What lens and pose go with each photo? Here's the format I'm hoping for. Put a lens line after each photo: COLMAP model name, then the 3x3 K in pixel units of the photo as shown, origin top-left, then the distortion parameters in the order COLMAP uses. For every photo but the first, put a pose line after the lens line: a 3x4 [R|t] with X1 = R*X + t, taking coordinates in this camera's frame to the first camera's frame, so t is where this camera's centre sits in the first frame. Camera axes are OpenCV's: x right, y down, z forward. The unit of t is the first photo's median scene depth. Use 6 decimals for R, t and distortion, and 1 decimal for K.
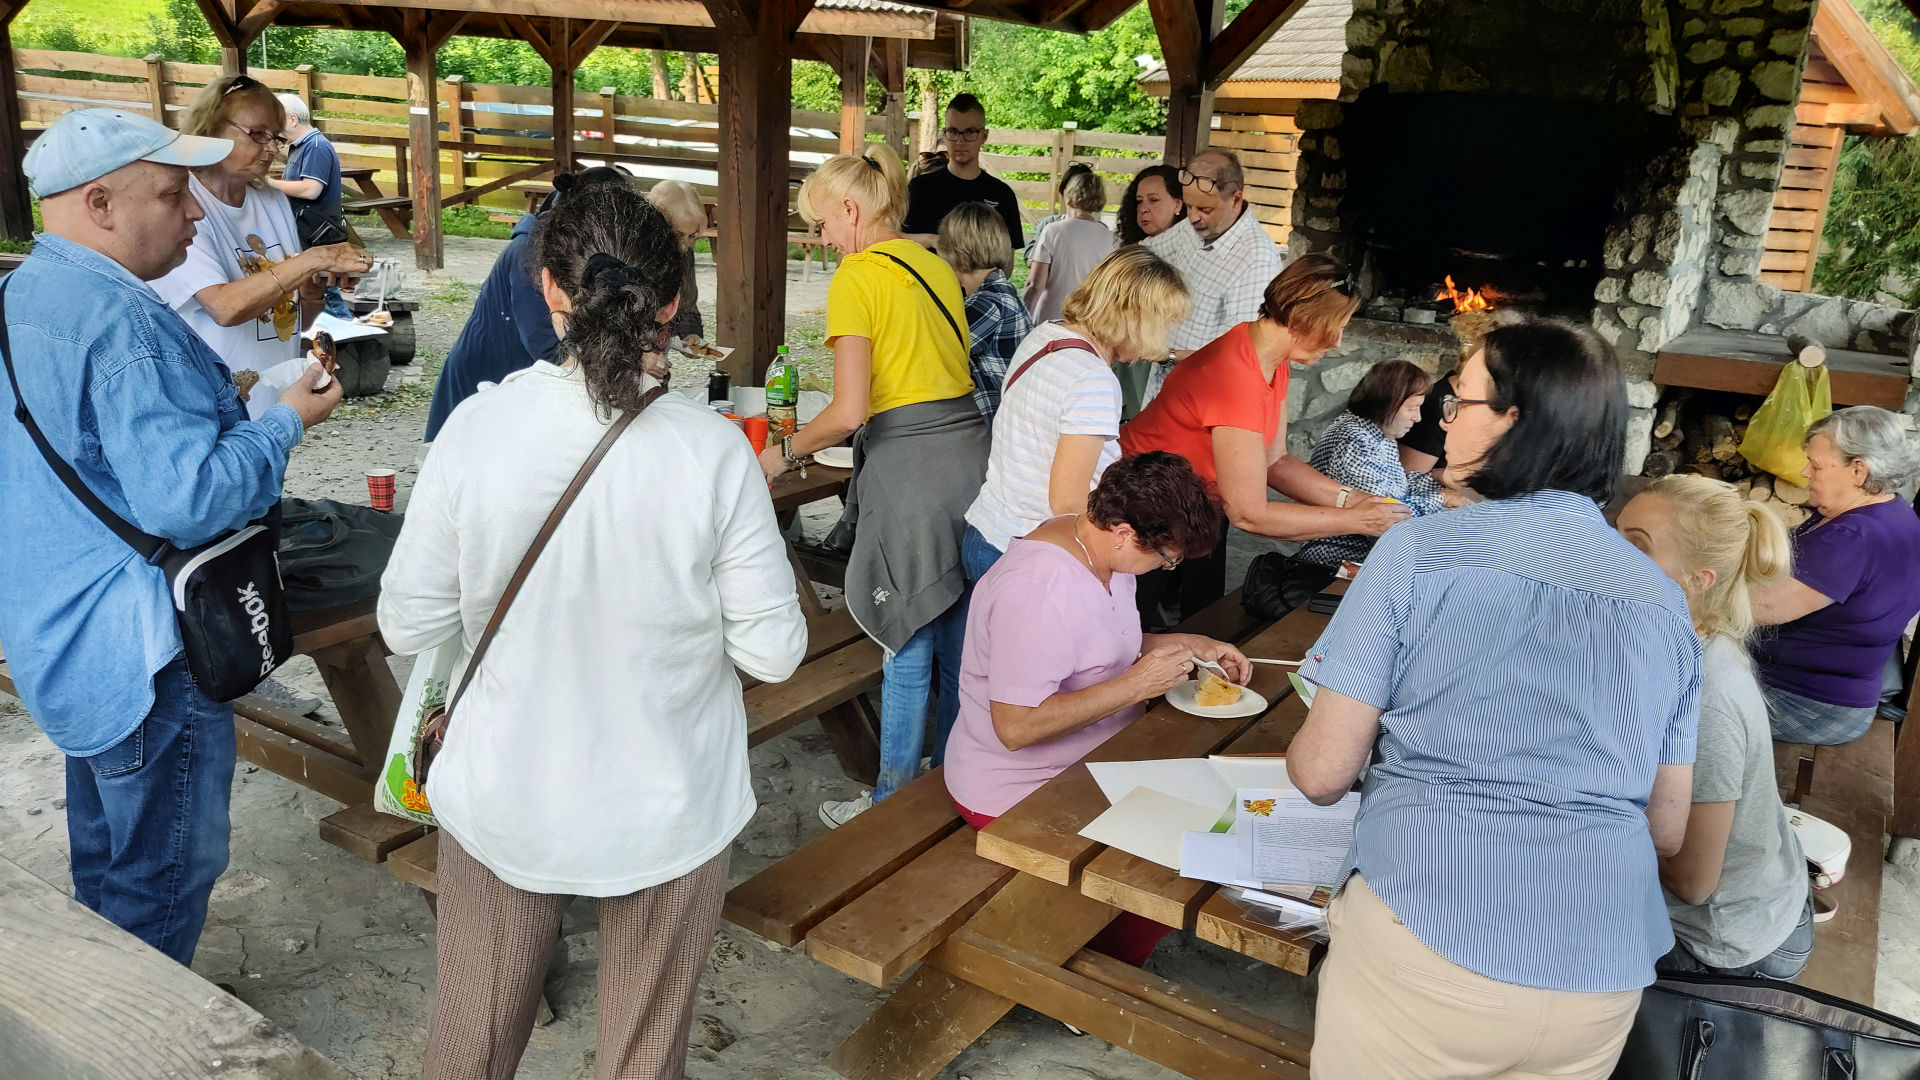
lens RADIAL K [[1393.9, 0, 960.0], [0, 1393.9, 540.0], [0, 0, 1]] dist [-0.016898, -0.006451]
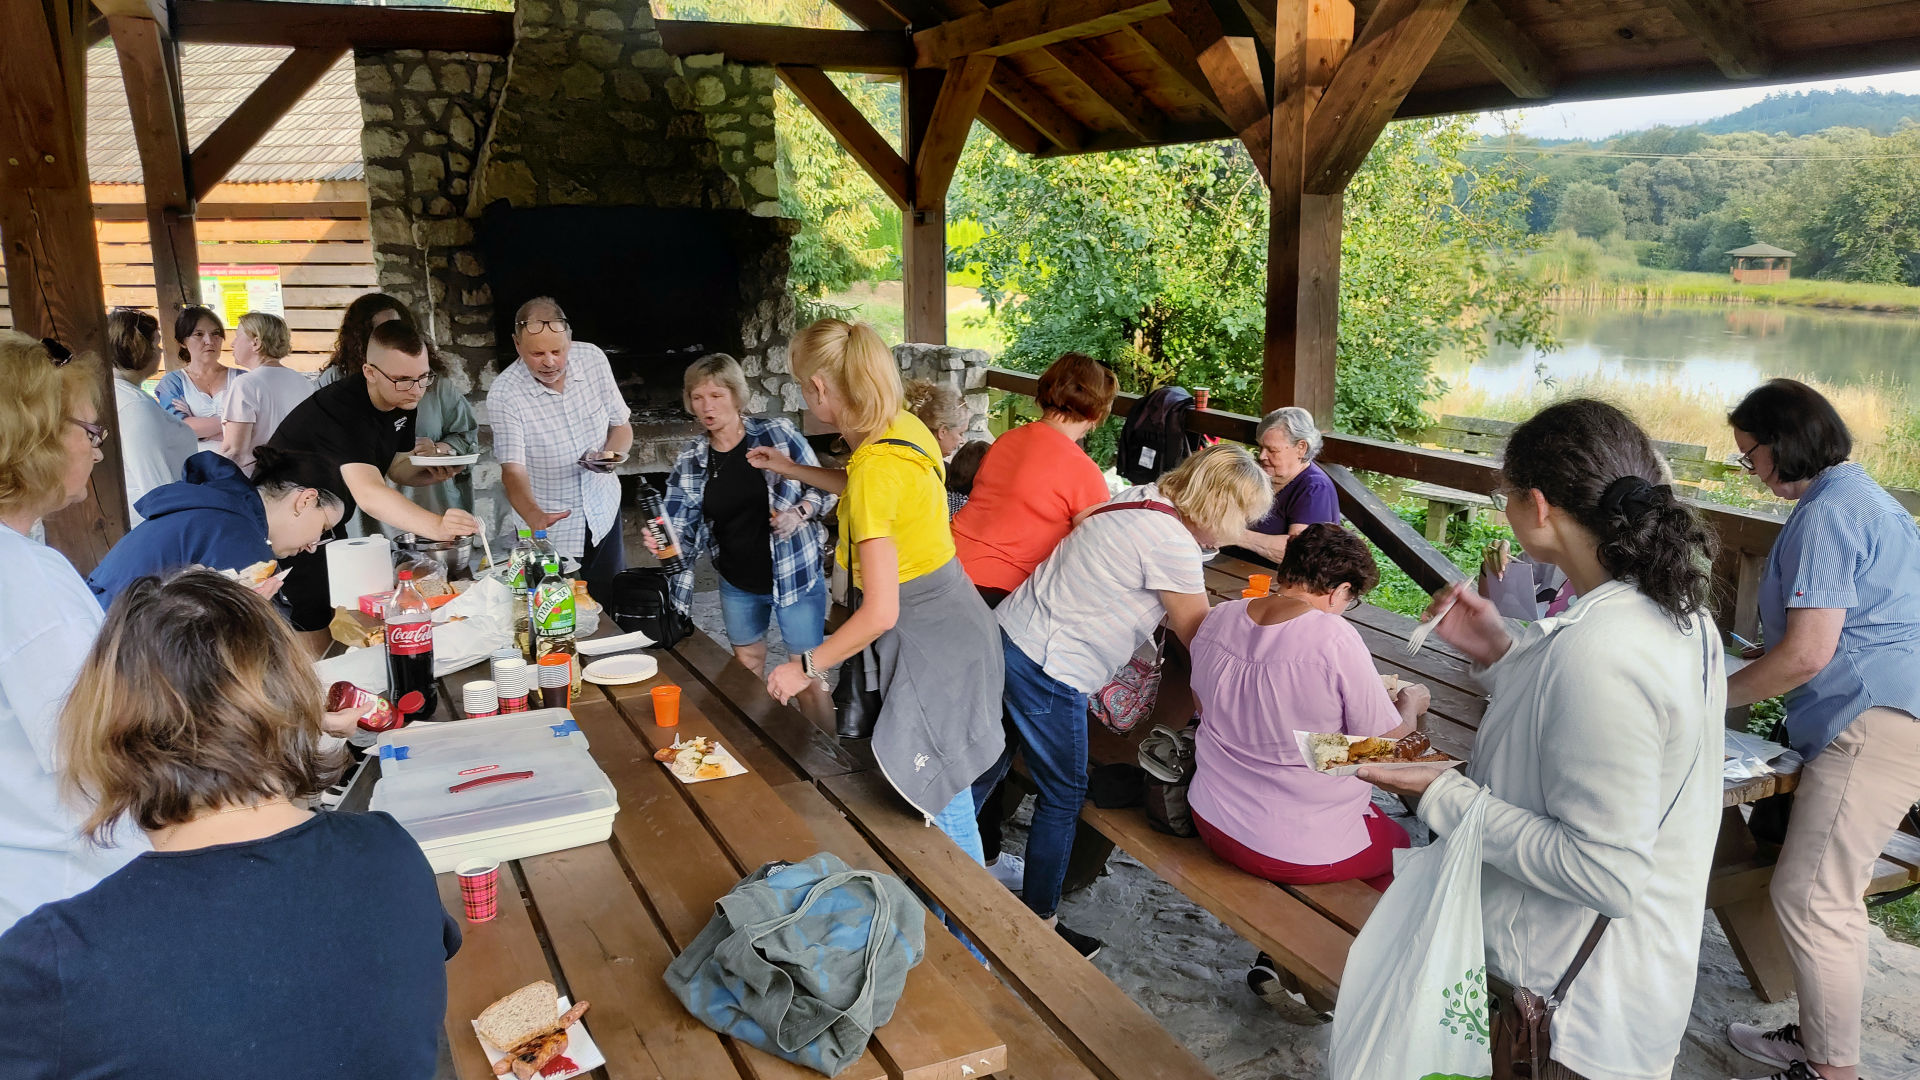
lens RADIAL K [[1401.3, 0, 960.0], [0, 1401.3, 540.0], [0, 0, 1]] dist [0.001760, -0.001623]
pose [[0.577101, -0.230790, 0.783384, -0.364980], [0.267920, 0.959653, 0.085351, -0.086825], [-0.771475, 0.160628, 0.615650, 0.148767]]
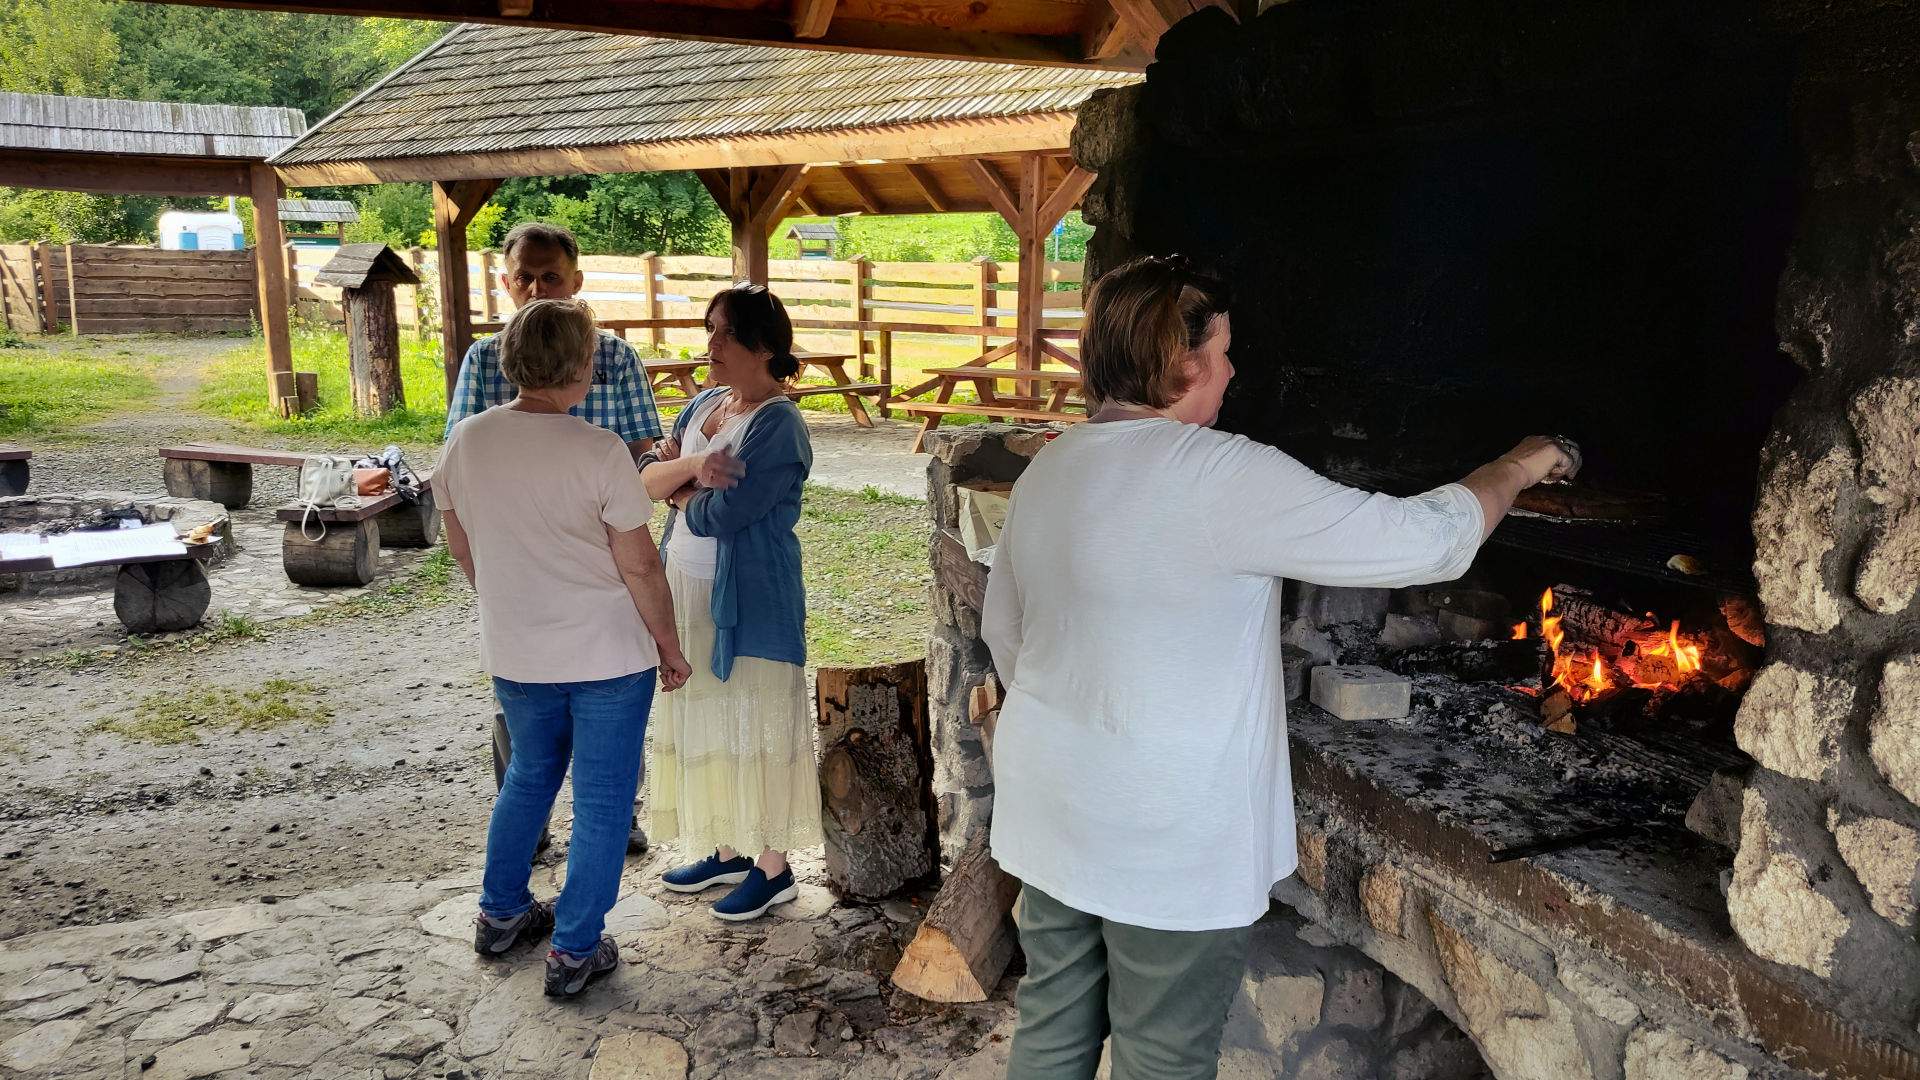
lens RADIAL K [[1427.6, 0, 960.0], [0, 1427.6, 540.0], [0, 0, 1]] dist [-0.031156, -0.005824]
pose [[0.822017, 0.051746, -0.567107, 0.452493], [-0.128092, 0.987144, -0.095596, -0.159103], [0.554870, 0.151224, 0.818077, 0.691666]]
